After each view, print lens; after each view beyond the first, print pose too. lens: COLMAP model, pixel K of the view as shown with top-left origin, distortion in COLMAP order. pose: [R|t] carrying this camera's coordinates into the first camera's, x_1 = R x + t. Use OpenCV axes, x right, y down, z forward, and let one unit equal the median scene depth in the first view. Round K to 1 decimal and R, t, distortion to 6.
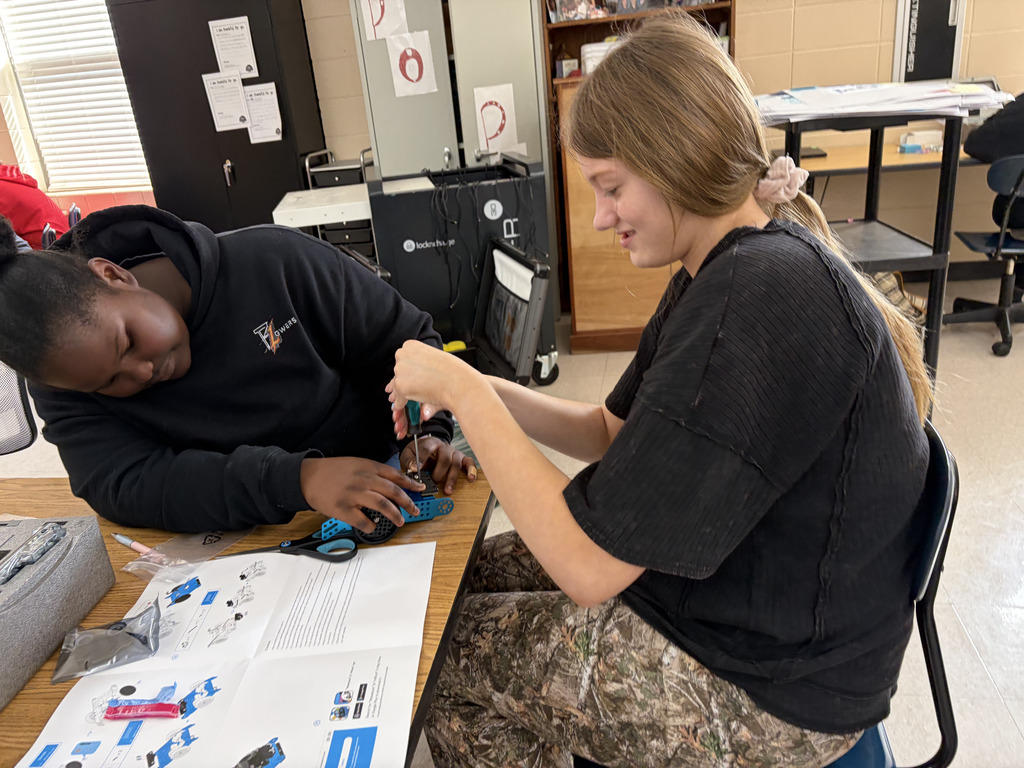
lens RADIAL K [[780.3, 0, 508.3], [0, 780.3, 396.1], [0, 0, 1]] dist [0.046358, -0.037787]
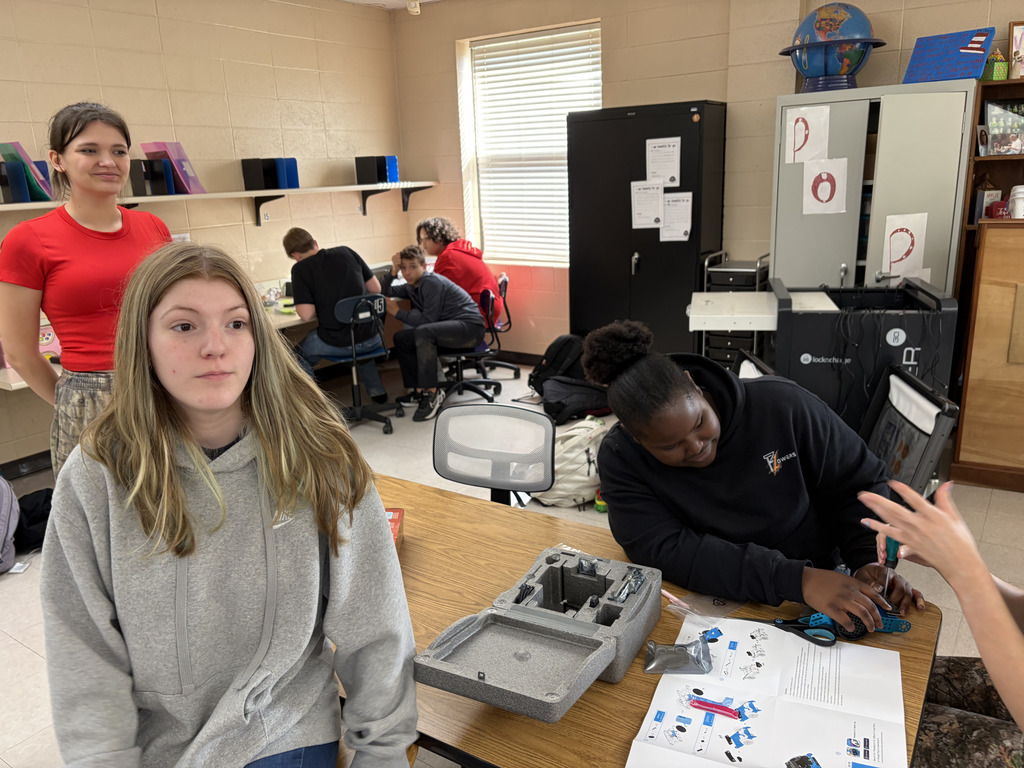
lens RADIAL K [[780.3, 0, 508.3], [0, 780.3, 396.1], [0, 0, 1]] dist [0.046358, -0.037787]
pose [[0.913646, 0.164883, -0.371572, -0.094953], [-0.190147, 0.981230, -0.032131, -0.025363], [0.359299, 0.100009, 0.927848, -0.188564]]
